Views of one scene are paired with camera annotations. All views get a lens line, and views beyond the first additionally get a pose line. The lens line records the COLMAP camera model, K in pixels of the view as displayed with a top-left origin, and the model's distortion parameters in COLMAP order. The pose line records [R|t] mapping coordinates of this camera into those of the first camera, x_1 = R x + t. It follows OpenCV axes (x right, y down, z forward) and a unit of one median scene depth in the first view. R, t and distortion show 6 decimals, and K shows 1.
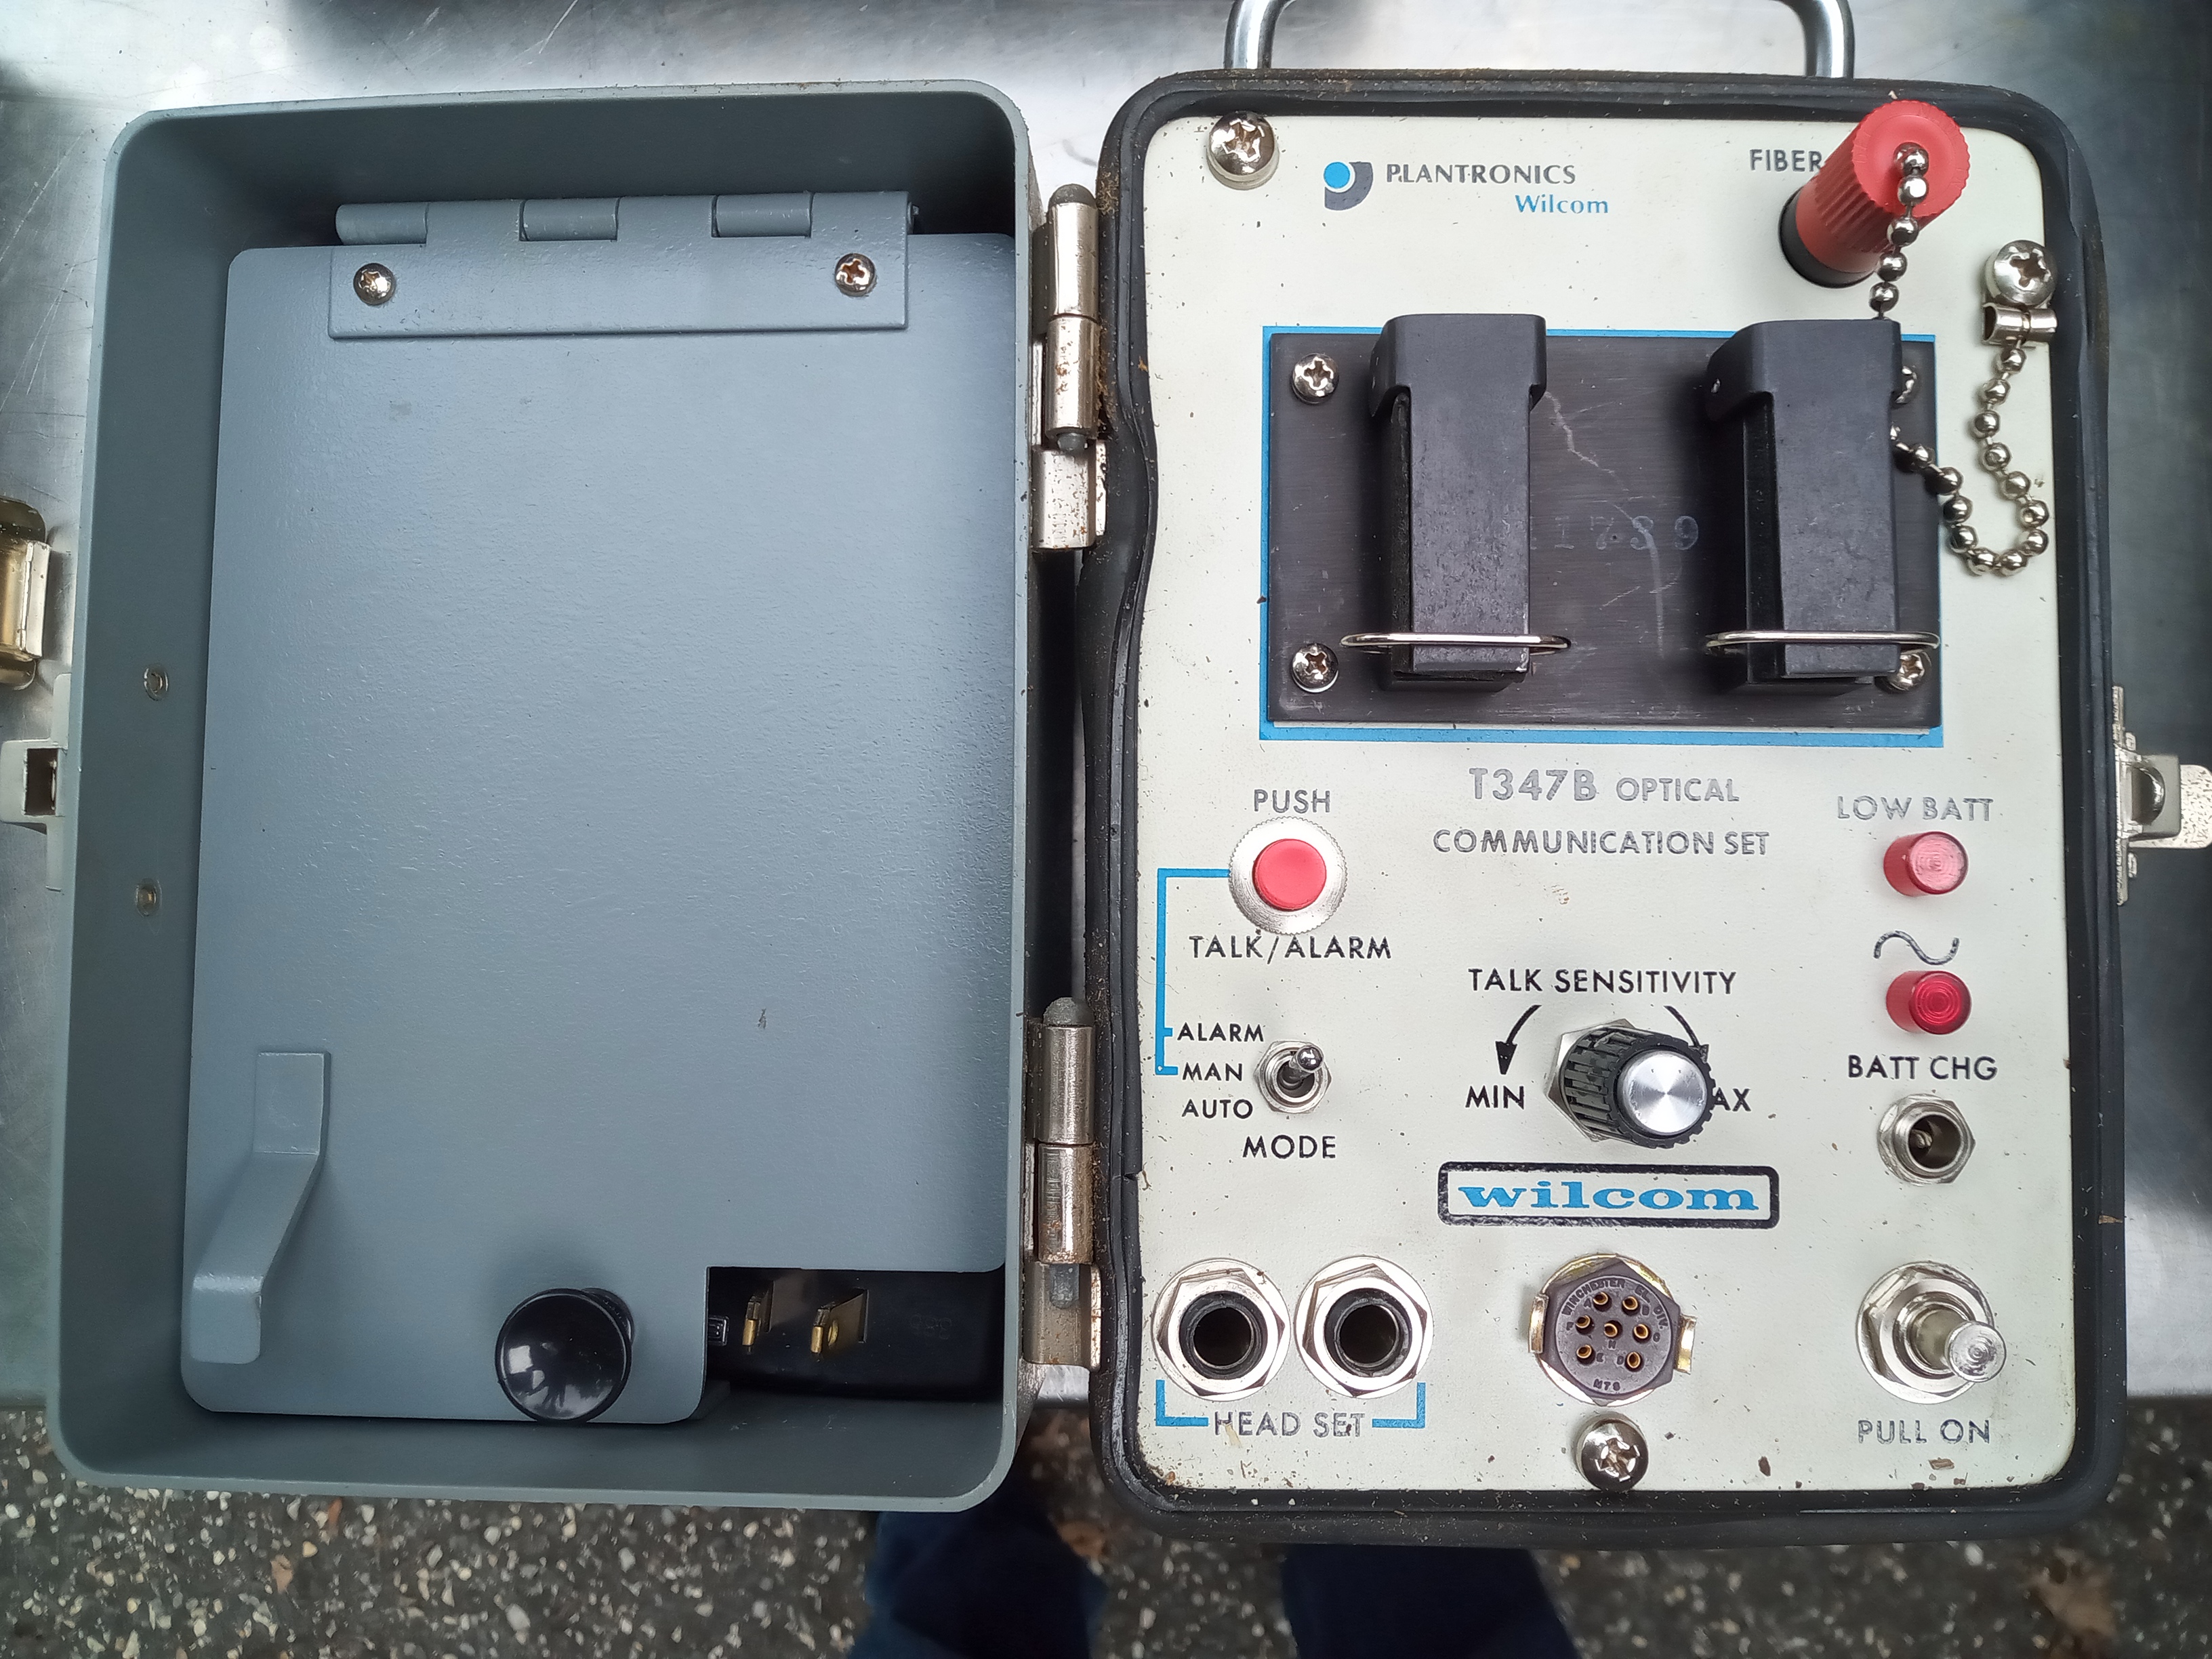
lens RADIAL K [[1746.7, 0, 1100.4], [0, 1746.7, 896.7], [0, 0, 1]] dist [0.120406, -0.183002]
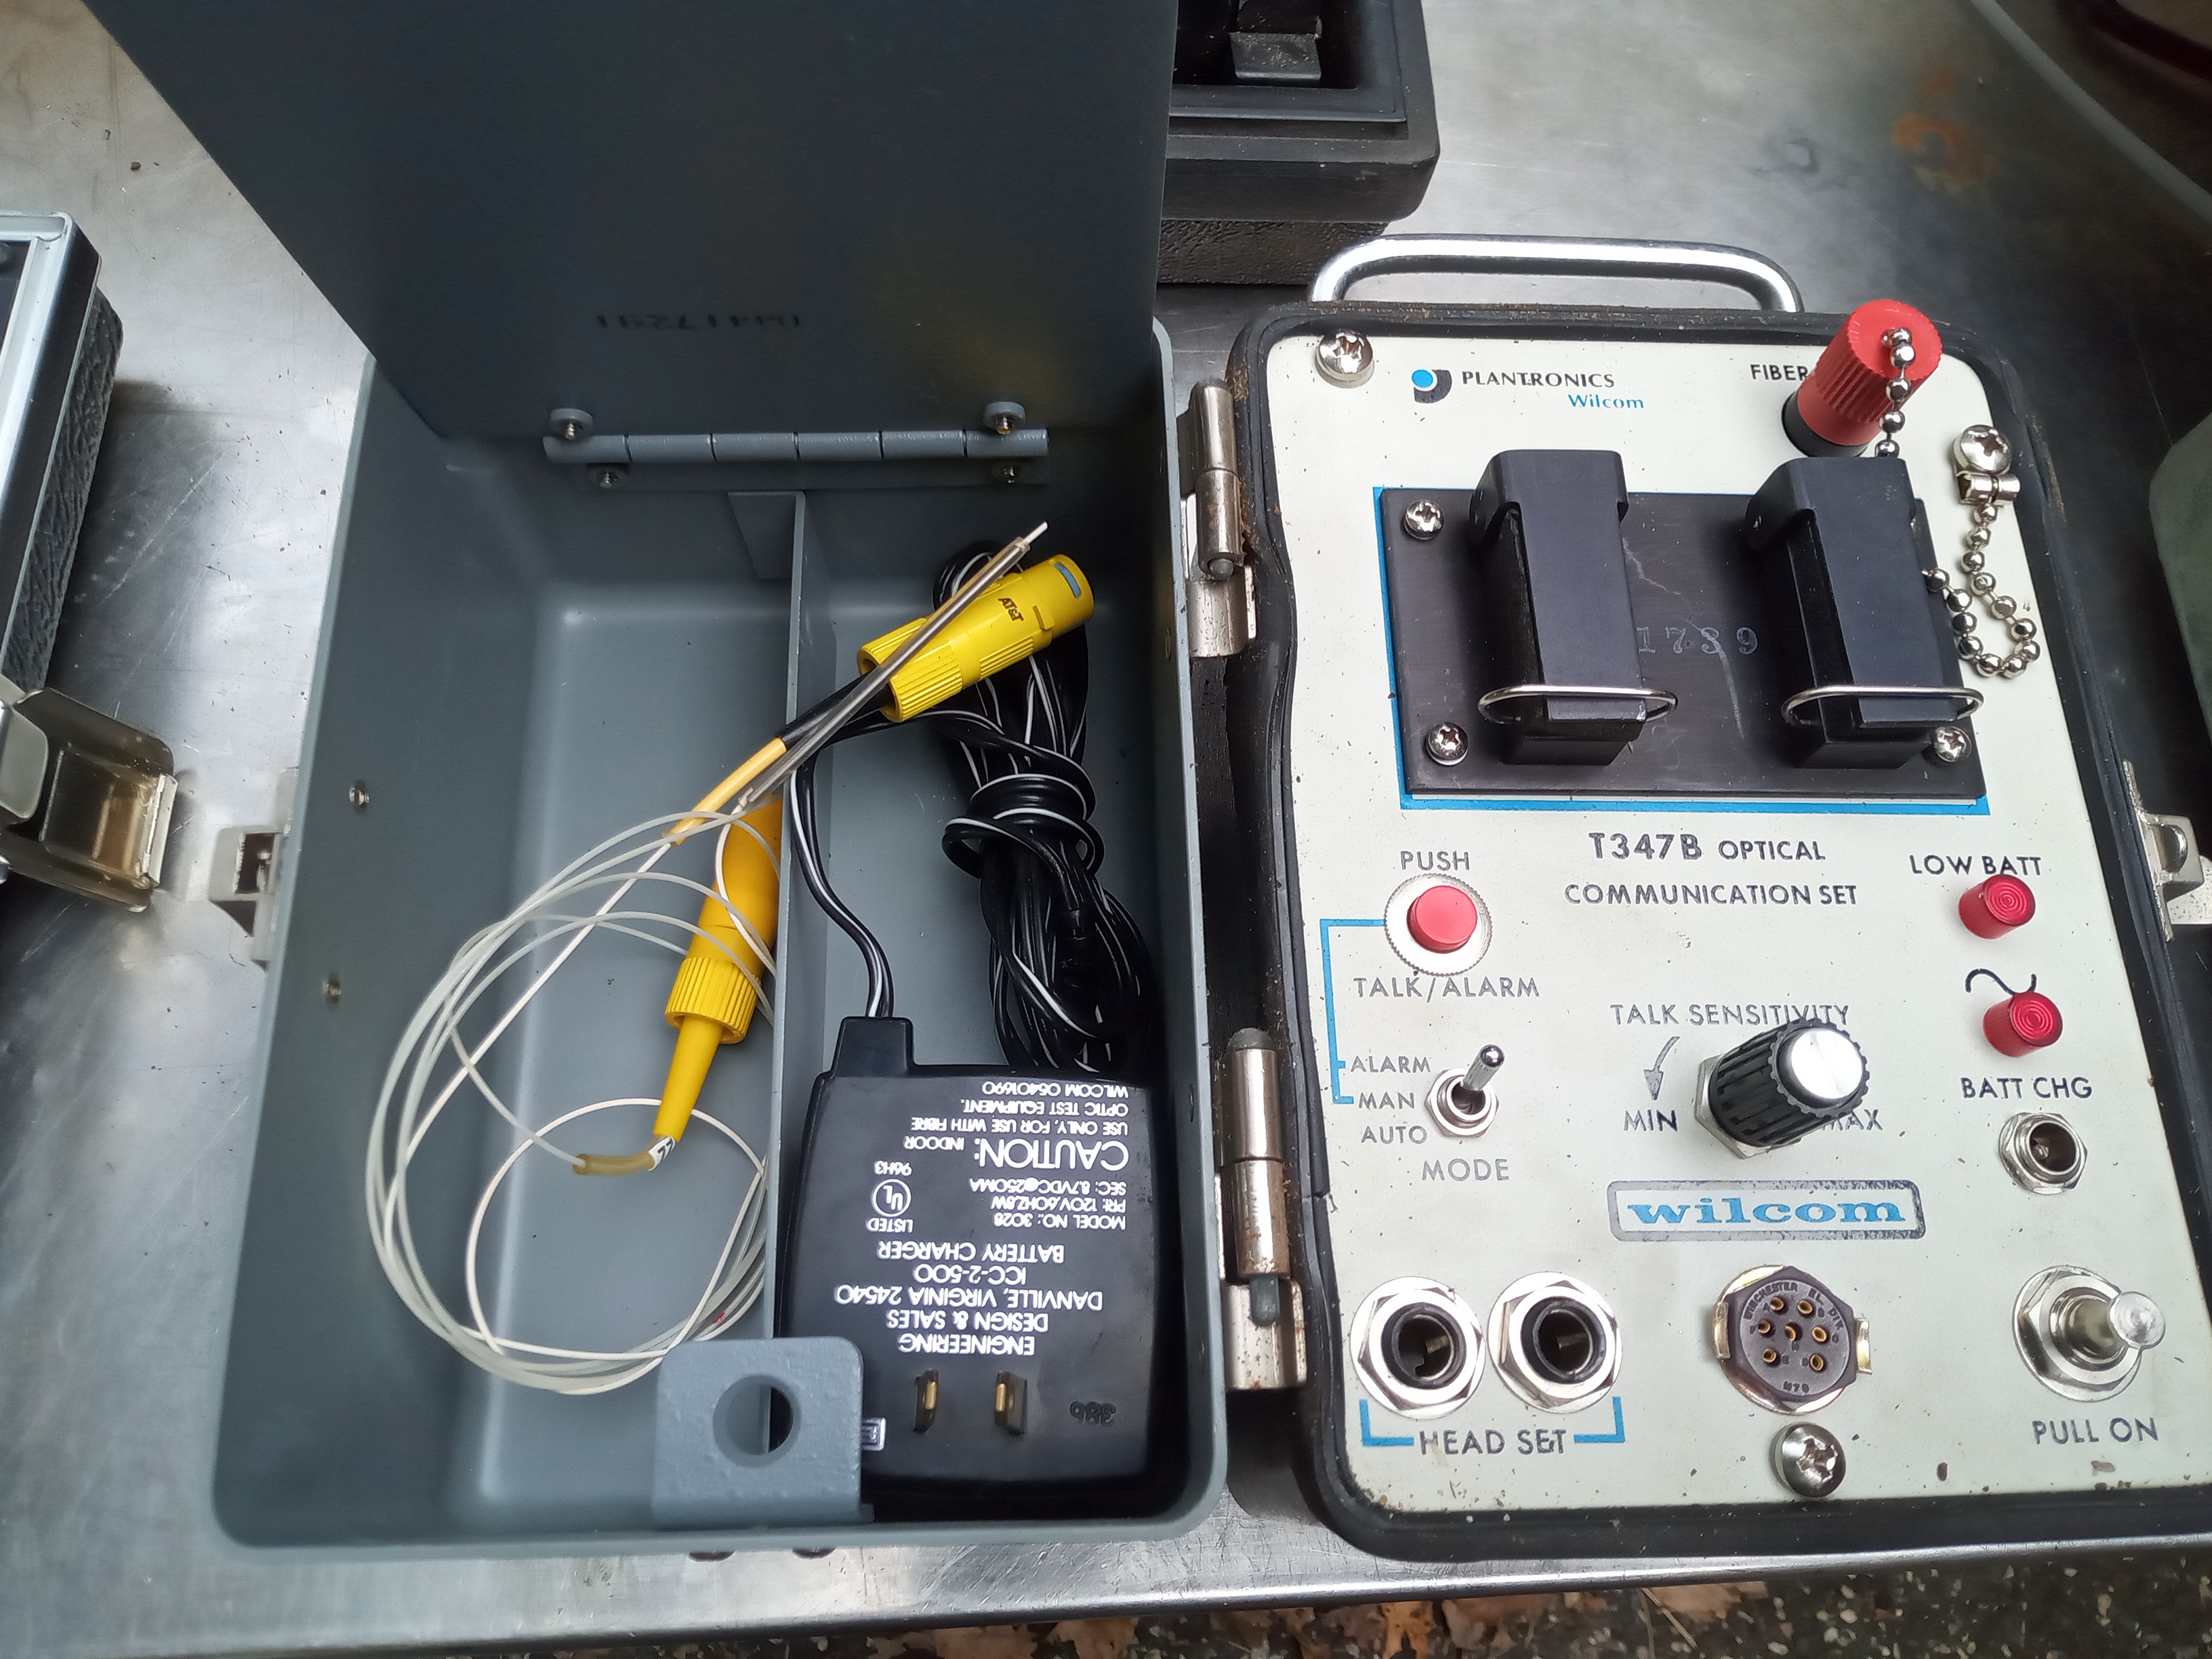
lens RADIAL K [[1746.7, 0, 1100.4], [0, 1746.7, 896.7], [0, 0, 1]] dist [0.120406, -0.183002]
pose [[0.996997, -0.011372, 0.076595, -0.187648], [0.033275, 0.956089, -0.291180, 0.284425], [-0.069920, 0.292854, 0.953597, -0.036822]]
